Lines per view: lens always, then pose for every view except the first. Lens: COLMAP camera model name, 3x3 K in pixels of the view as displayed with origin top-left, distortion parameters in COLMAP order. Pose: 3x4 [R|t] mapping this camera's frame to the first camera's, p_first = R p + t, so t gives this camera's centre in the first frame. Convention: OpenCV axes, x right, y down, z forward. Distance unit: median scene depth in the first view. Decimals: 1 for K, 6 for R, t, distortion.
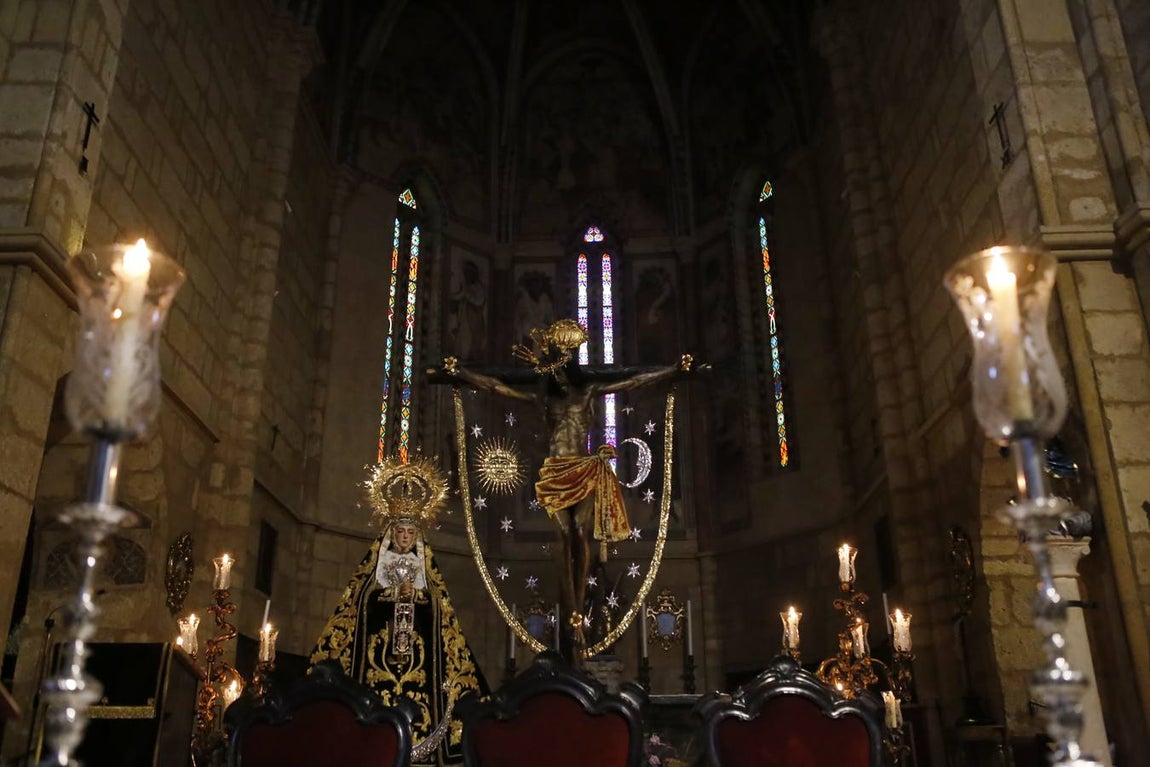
lens RADIAL K [[1005.5, 0, 571.6], [0, 1005.5, 401.1], [0, 0, 1]] dist [-0.062118, 0.012743]
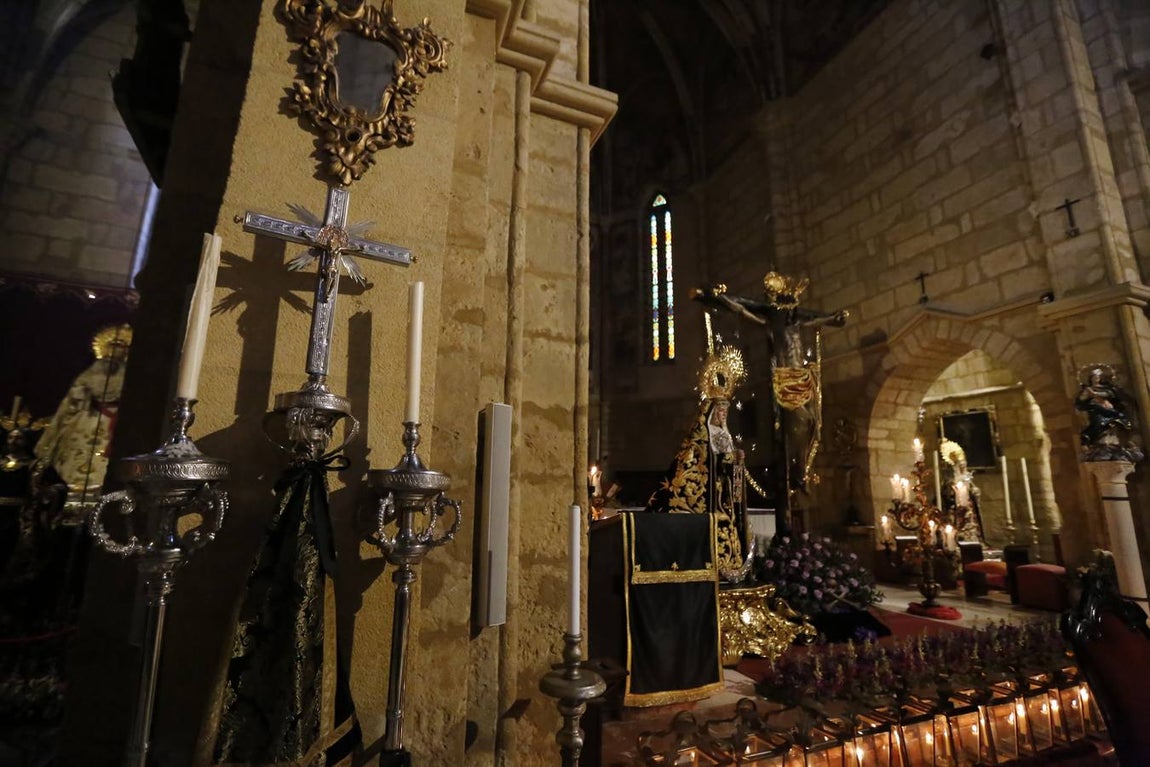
lens RADIAL K [[528.7, 0, 575.0], [0, 528.7, 383.5], [0, 0, 1]] dist [-0.027551, 0.001135]
pose [[0.925233, 0.107050, 0.363983, -0.584742], [-0.160338, 0.979814, 0.119404, 0.036373], [-0.343853, -0.168836, 0.923720, 0.381496]]
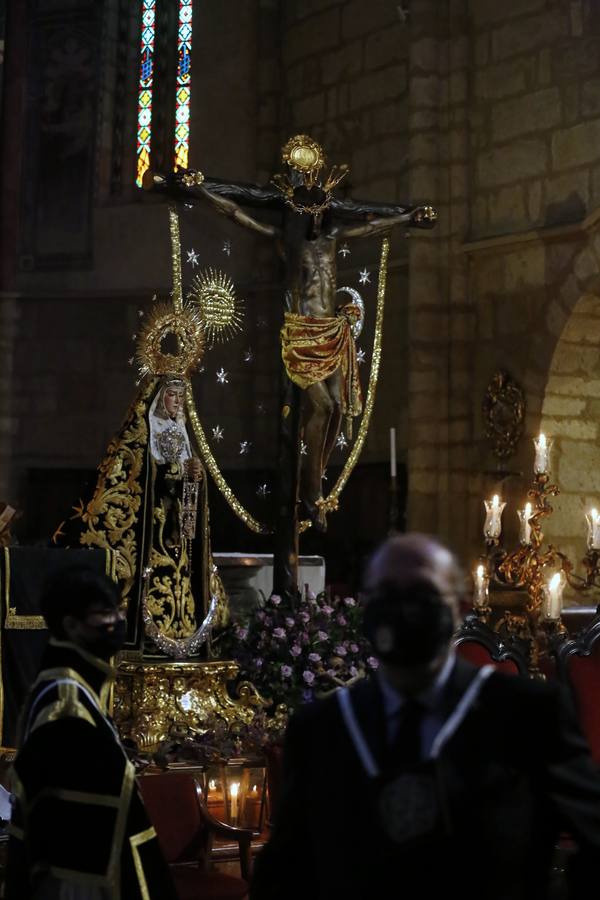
lens RADIAL K [[1866.7, 0, 300.0], [0, 1866.7, 450.0], [0, 0, 1]] dist [-0.294980, 0.160764]
pose [[0.829739, 0.055130, 0.555422, -0.901348], [-0.224178, 0.944235, 0.241174, -0.219323], [-0.511152, -0.324625, 0.795828, -0.315729]]
